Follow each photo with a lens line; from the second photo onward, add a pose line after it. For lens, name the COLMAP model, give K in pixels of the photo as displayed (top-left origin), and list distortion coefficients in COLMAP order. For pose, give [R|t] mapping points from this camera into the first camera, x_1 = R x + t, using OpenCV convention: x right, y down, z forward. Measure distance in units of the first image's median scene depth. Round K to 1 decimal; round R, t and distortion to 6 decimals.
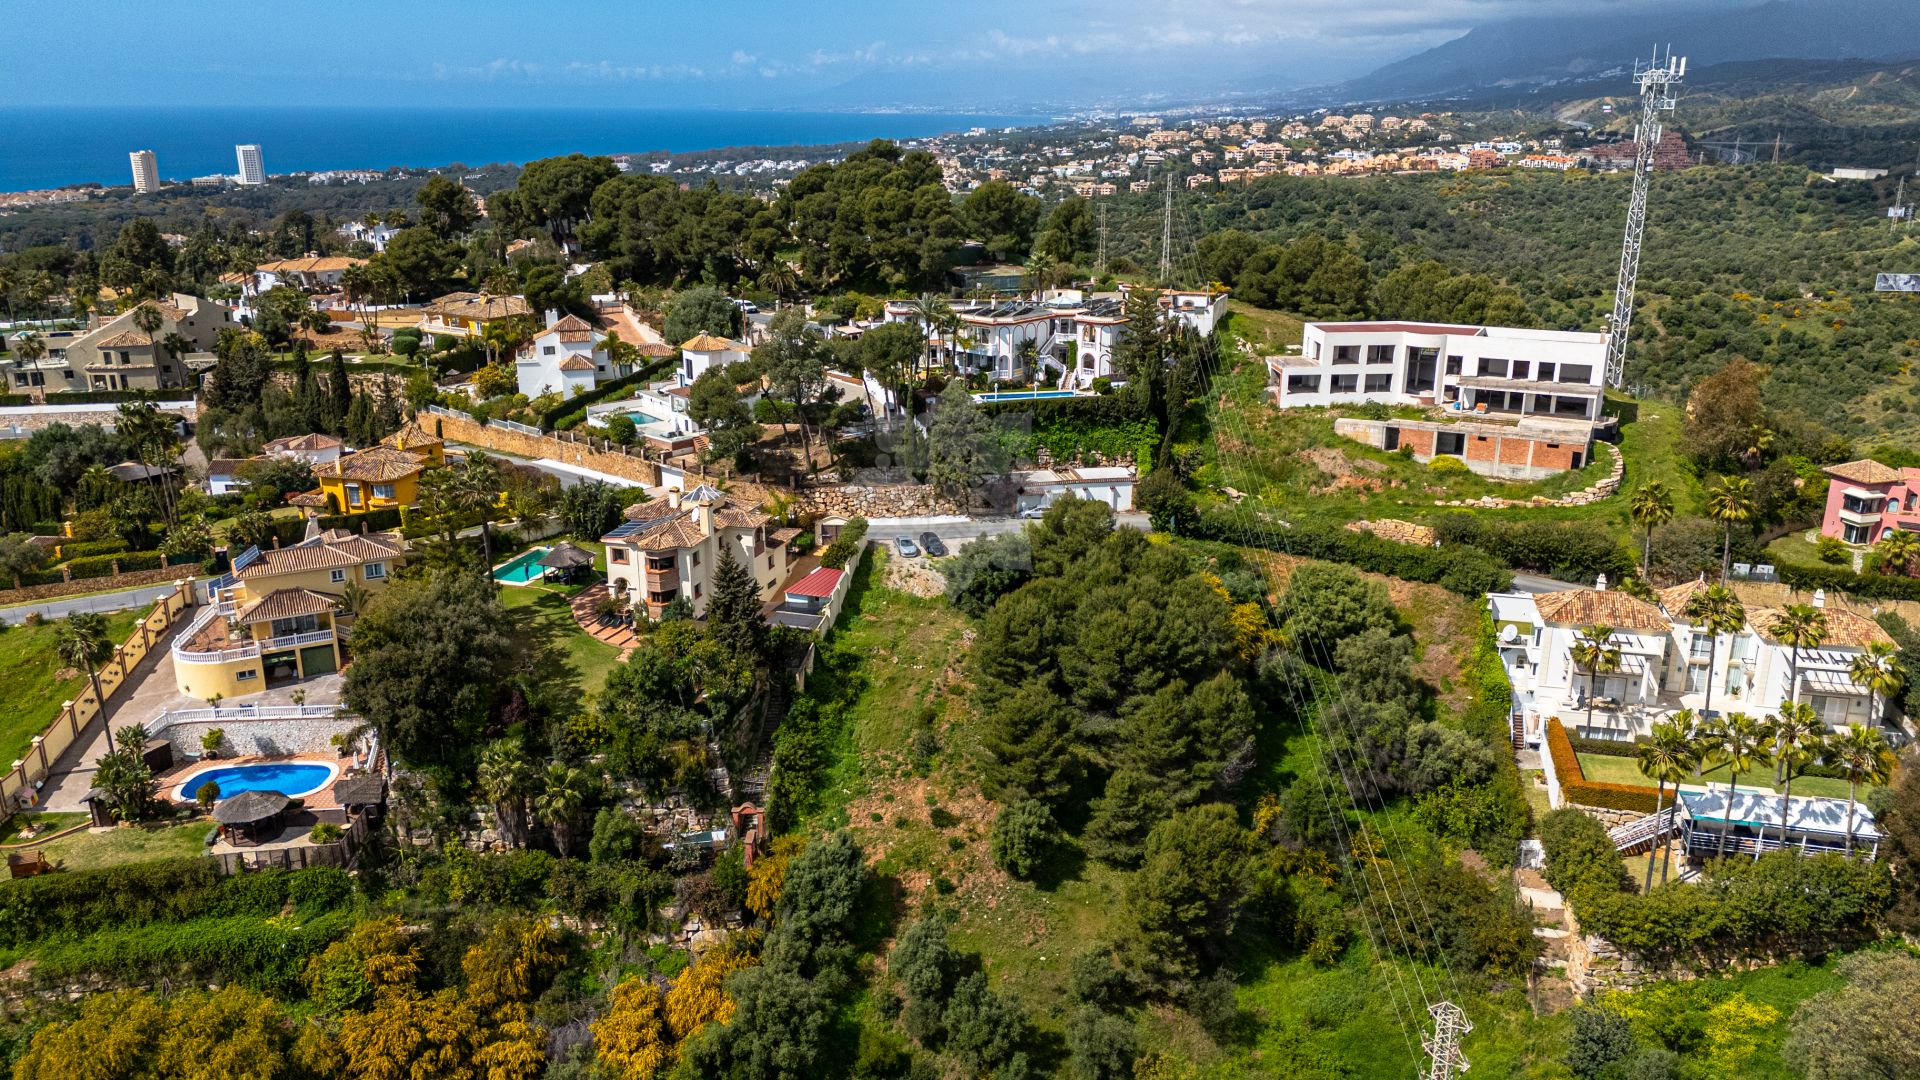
lens RADIAL K [[1403.4, 0, 956.7], [0, 1403.4, 540.2], [0, 0, 1]] dist [0.079410, -0.080540]
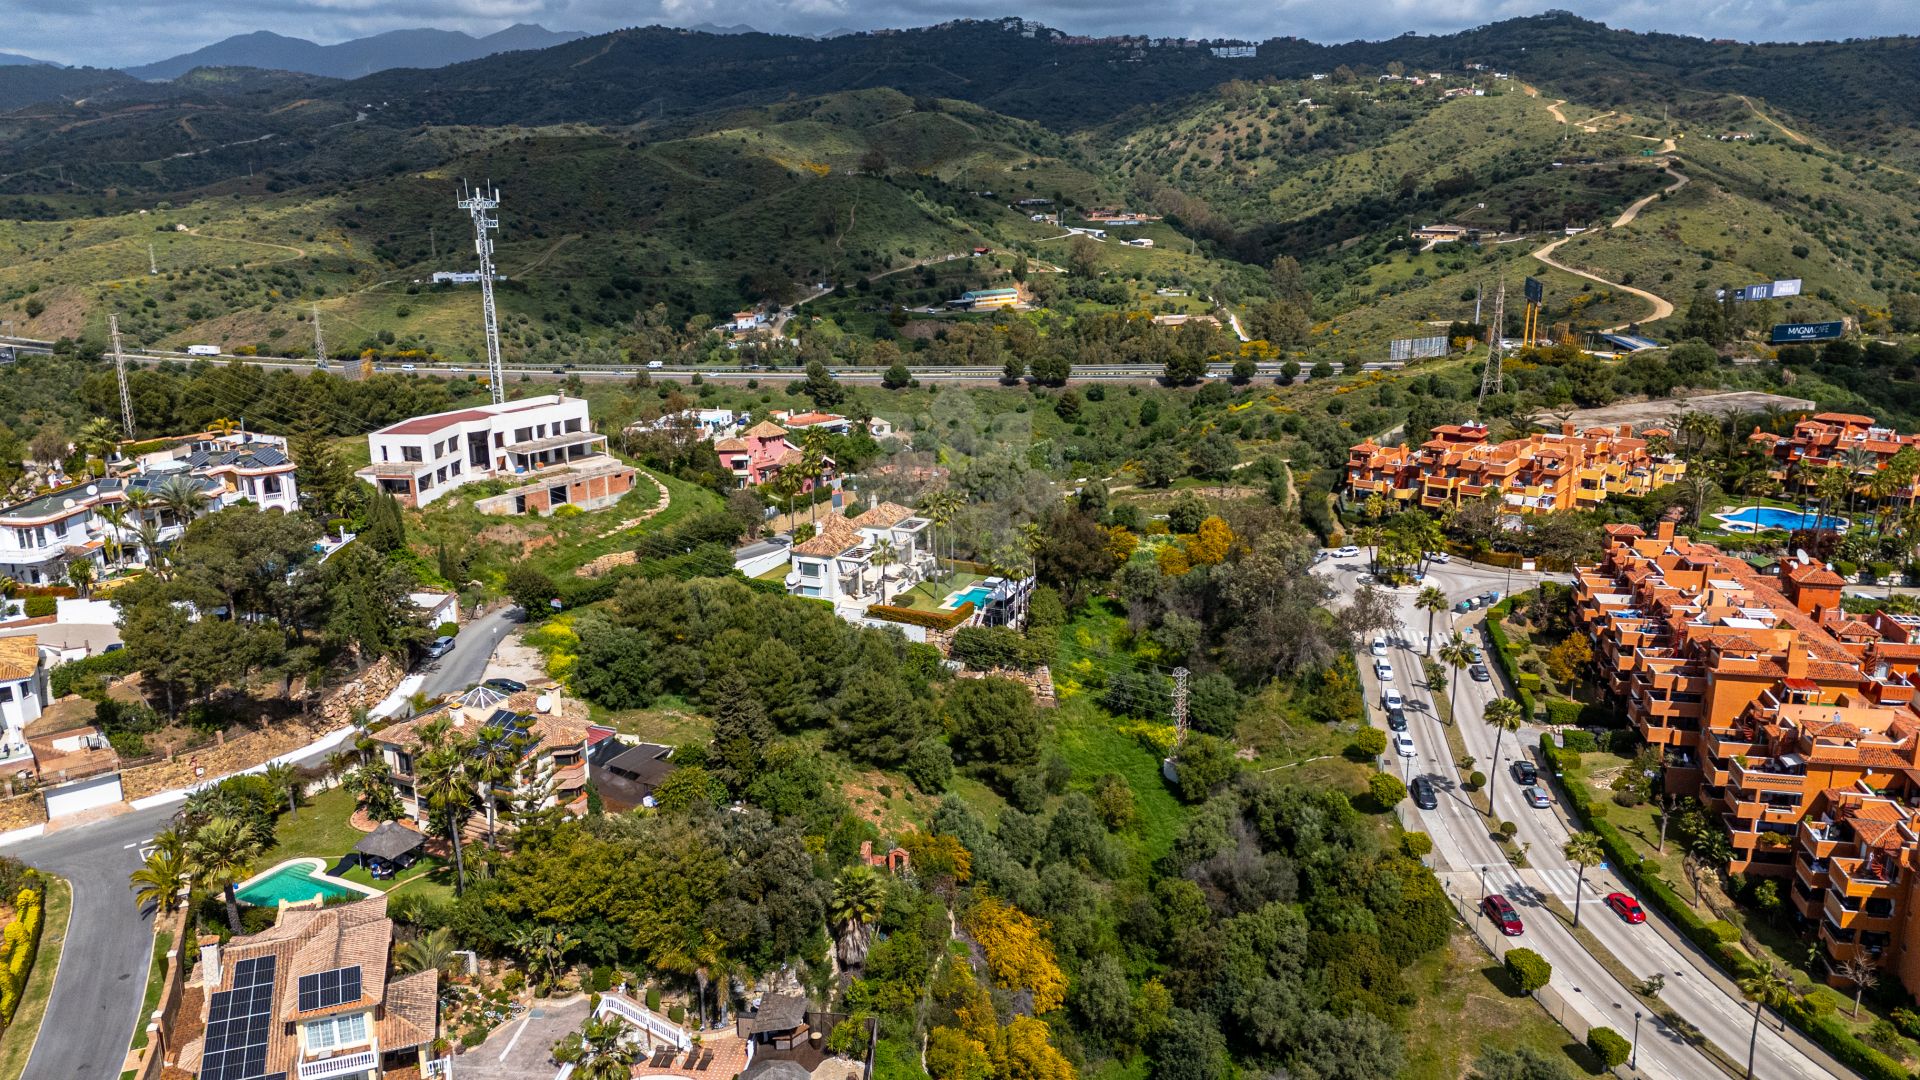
lens RADIAL K [[1403.4, 0, 971.4], [0, 1403.4, 544.9], [0, 0, 1]] dist [0.079410, -0.080540]
pose [[0.154535, -0.262443, 0.952493, -0.916055], [0.298879, 0.931321, 0.208118, -0.204434], [-0.941695, 0.252519, 0.222360, 0.442803]]
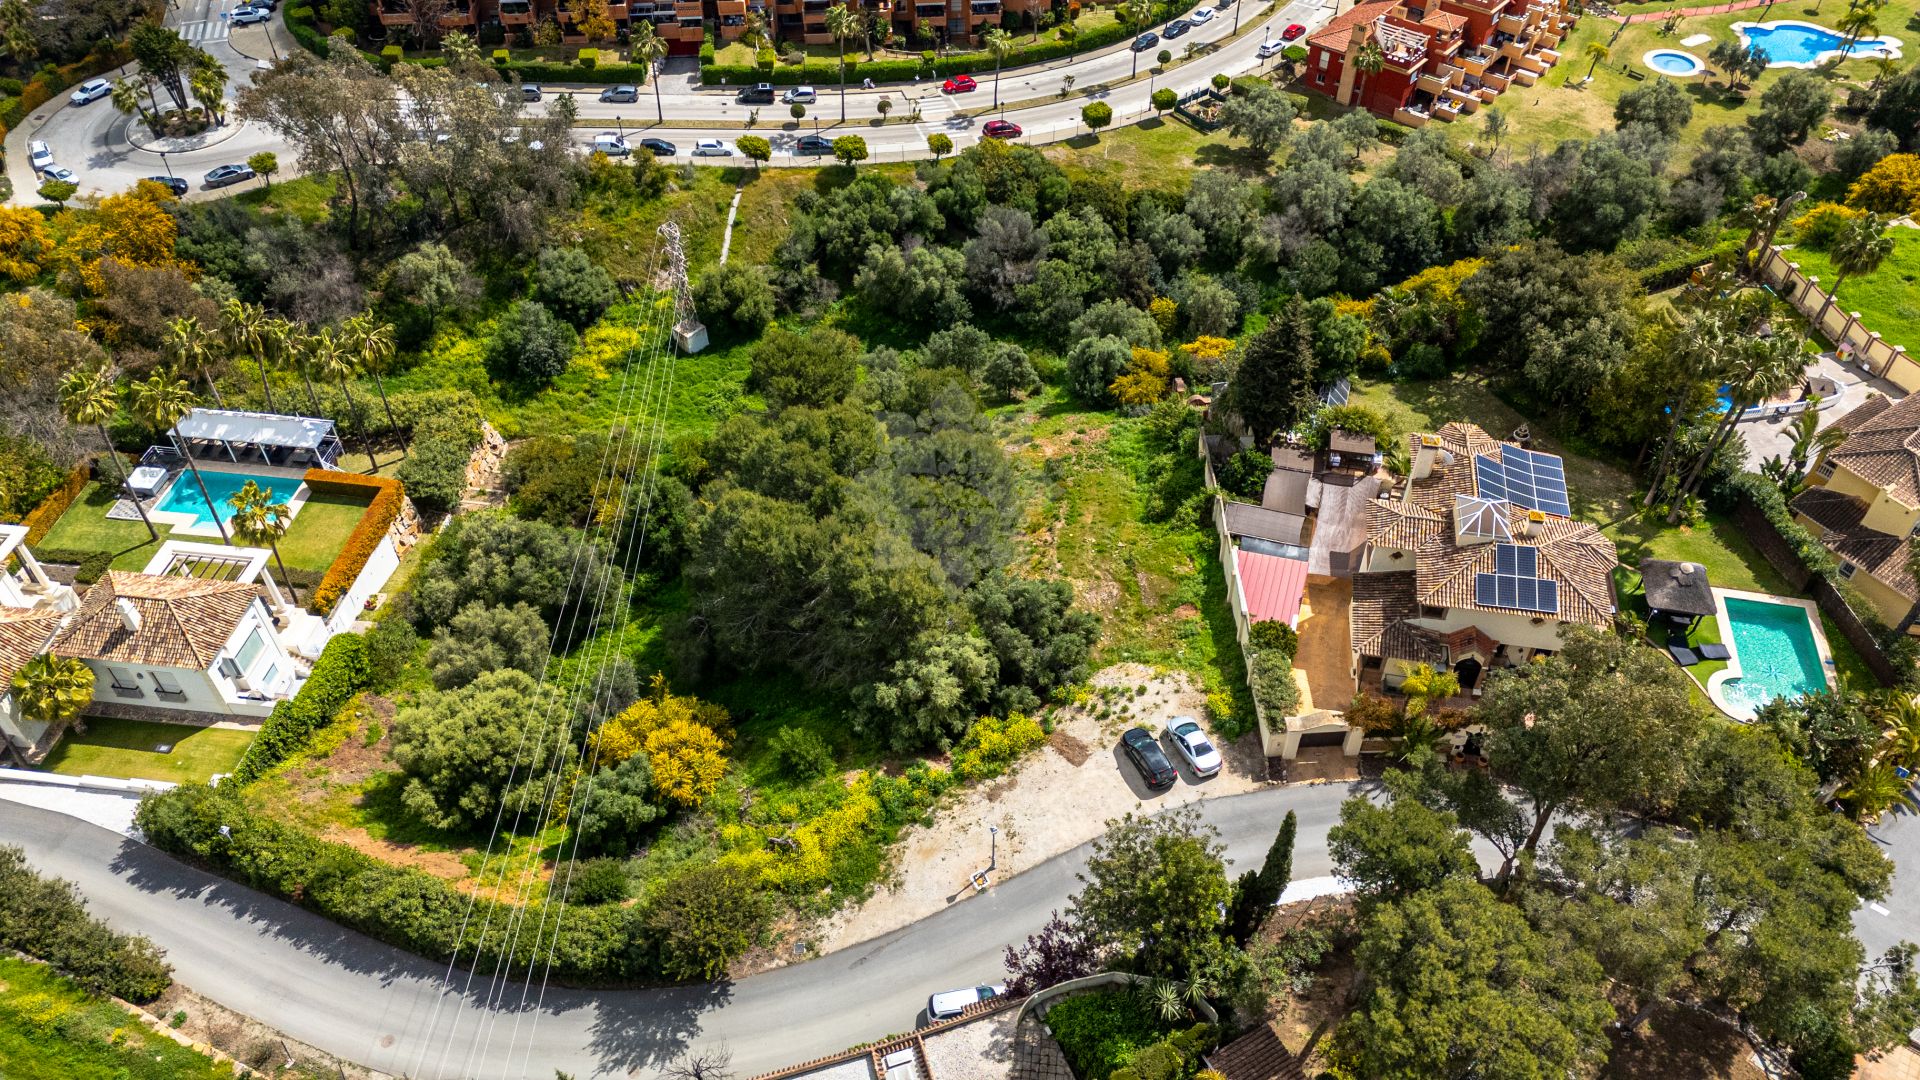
lens RADIAL K [[1403.4, 0, 965.4], [0, 1403.4, 527.6], [0, 0, 1]] dist [0.079410, -0.080540]
pose [[-0.993220, 0.087947, -0.076021, 0.091110], [-0.025863, 0.470386, 0.882082, -0.544252], [0.113336, 0.878067, -0.464922, 1.193351]]
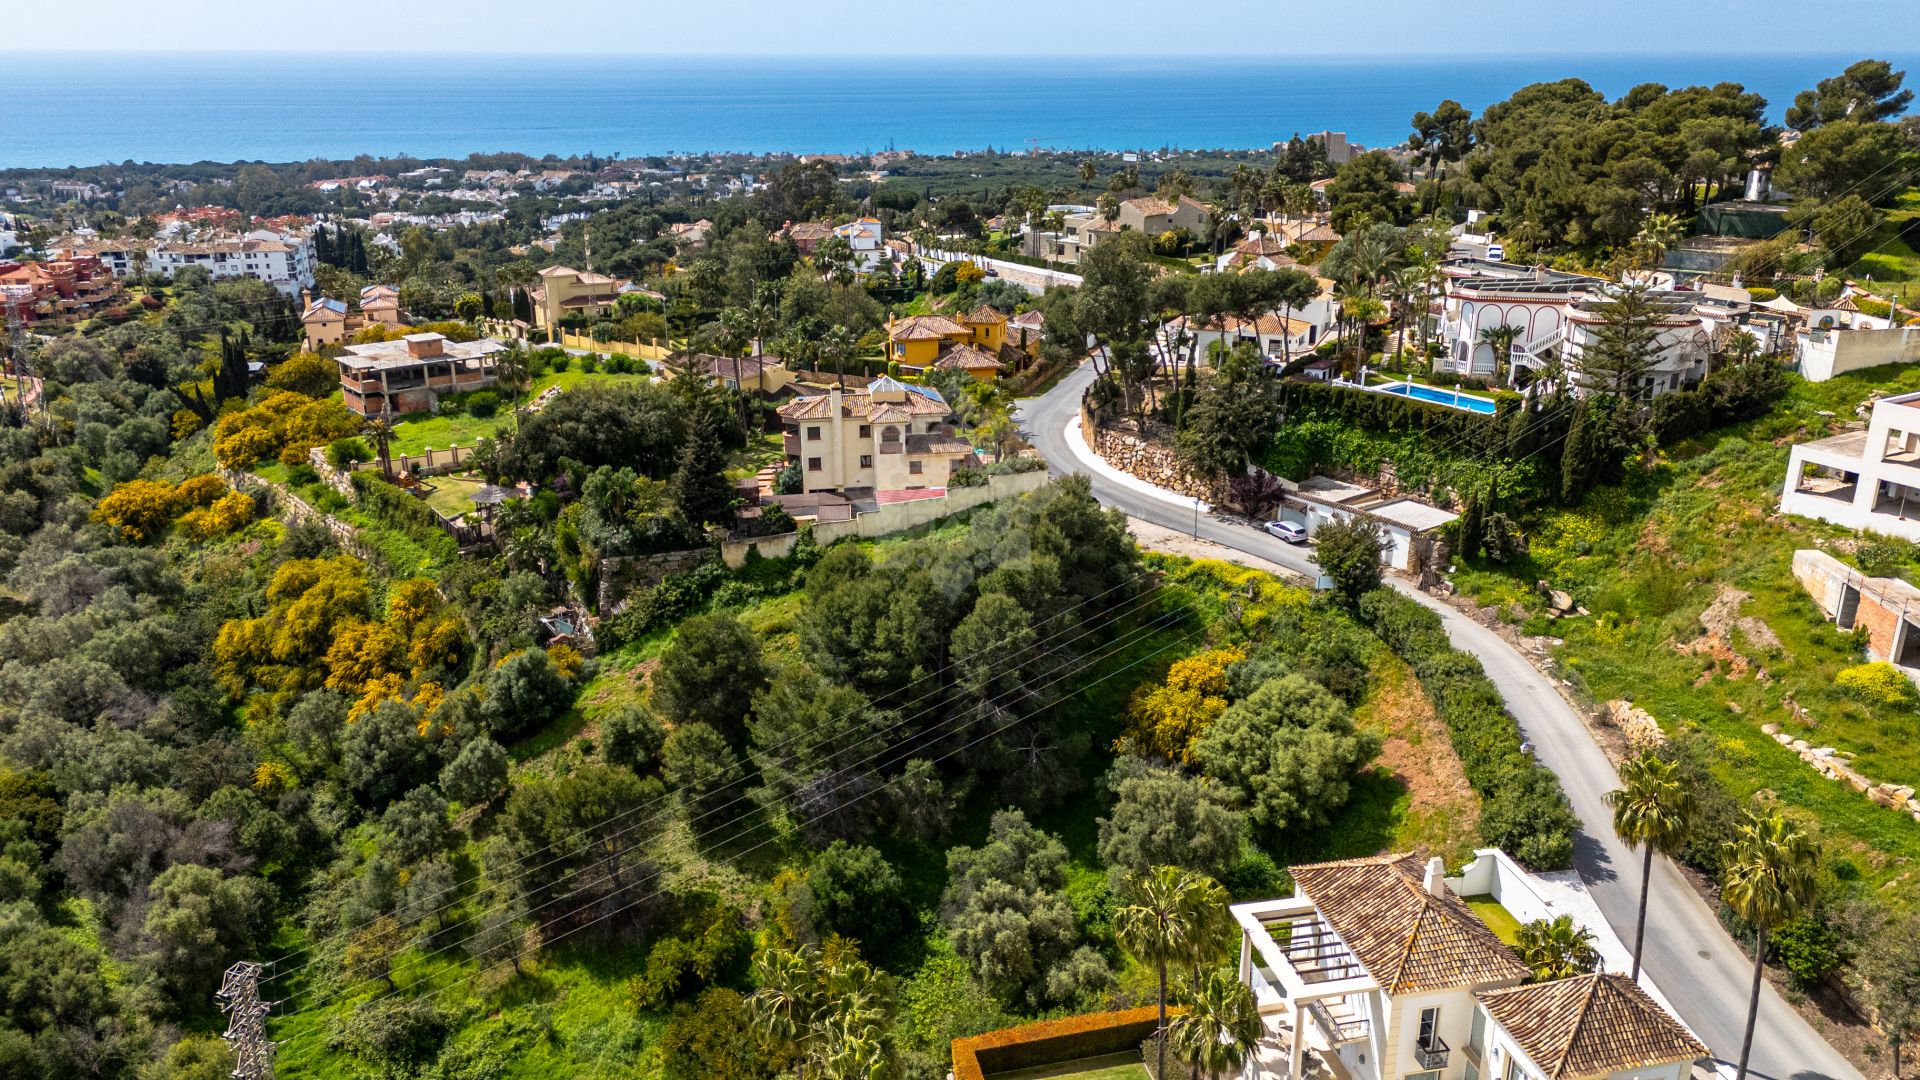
lens RADIAL K [[1403.4, 0, 959.7], [0, 1403.4, 534.5], [0, 0, 1]] dist [0.079410, -0.080540]
pose [[0.452852, 0.293099, -0.842032, 0.702844], [-0.266641, 0.945719, 0.185790, -0.126787], [0.850781, 0.140385, 0.506423, 0.502796]]
